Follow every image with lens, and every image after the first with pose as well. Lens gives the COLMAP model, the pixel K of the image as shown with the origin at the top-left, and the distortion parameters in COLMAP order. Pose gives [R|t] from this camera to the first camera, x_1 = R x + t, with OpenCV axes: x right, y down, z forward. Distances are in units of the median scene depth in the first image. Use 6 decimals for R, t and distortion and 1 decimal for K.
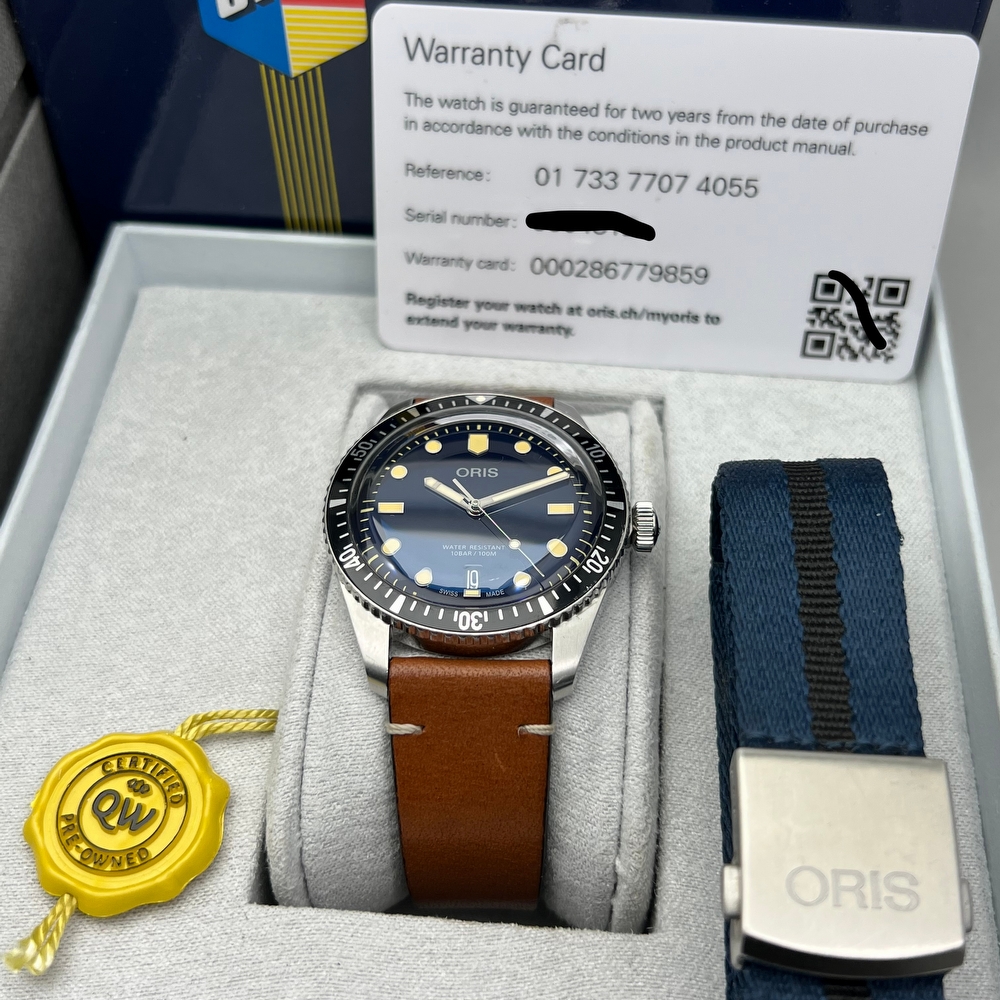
lens RADIAL K [[1398.3, 0, 500.0], [0, 1398.3, 500.0], [0, 0, 1]] dist [0.264637, -1.251085]
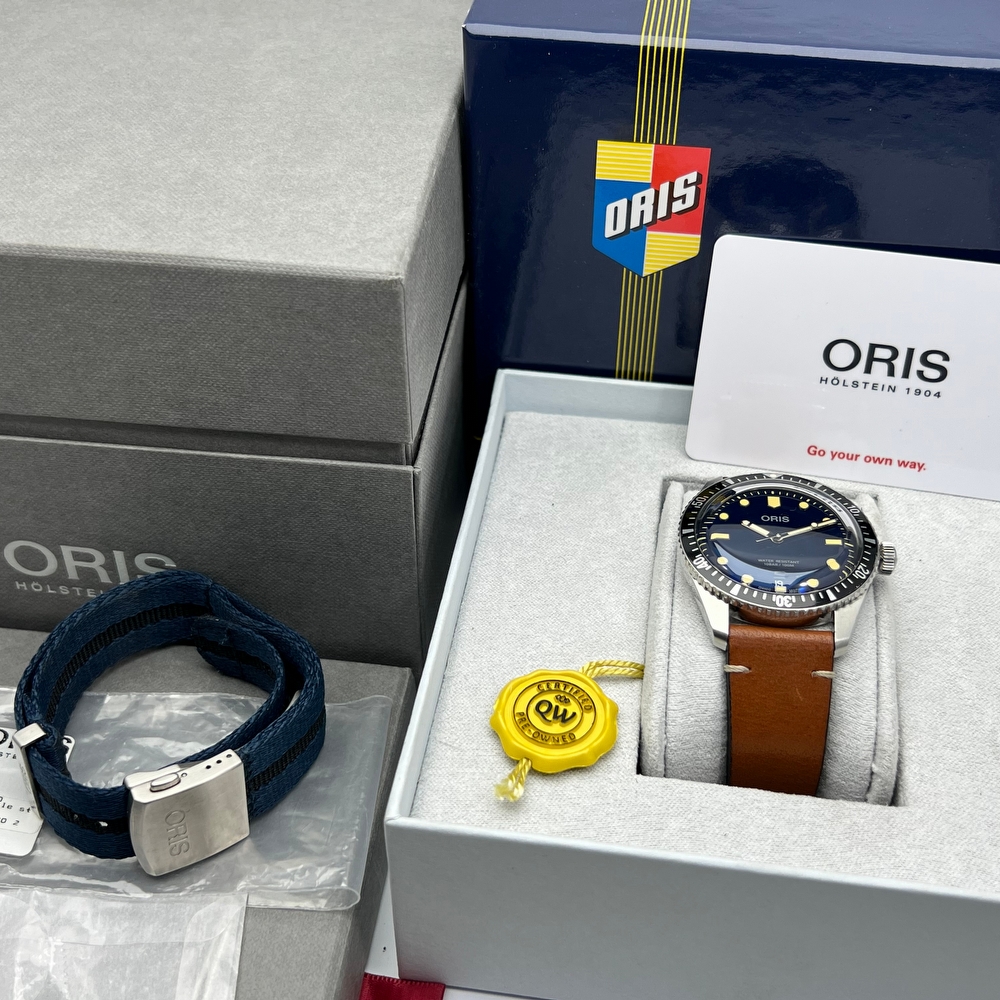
lens RADIAL K [[1398.3, 0, 500.0], [0, 1398.3, 500.0], [0, 0, 1]] dist [0.264637, -1.251085]
pose [[0.998253, 0.049323, -0.032534, -0.284479], [-0.053969, 0.985274, -0.162242, 0.241018], [0.024053, 0.163714, 0.986215, -0.575257]]
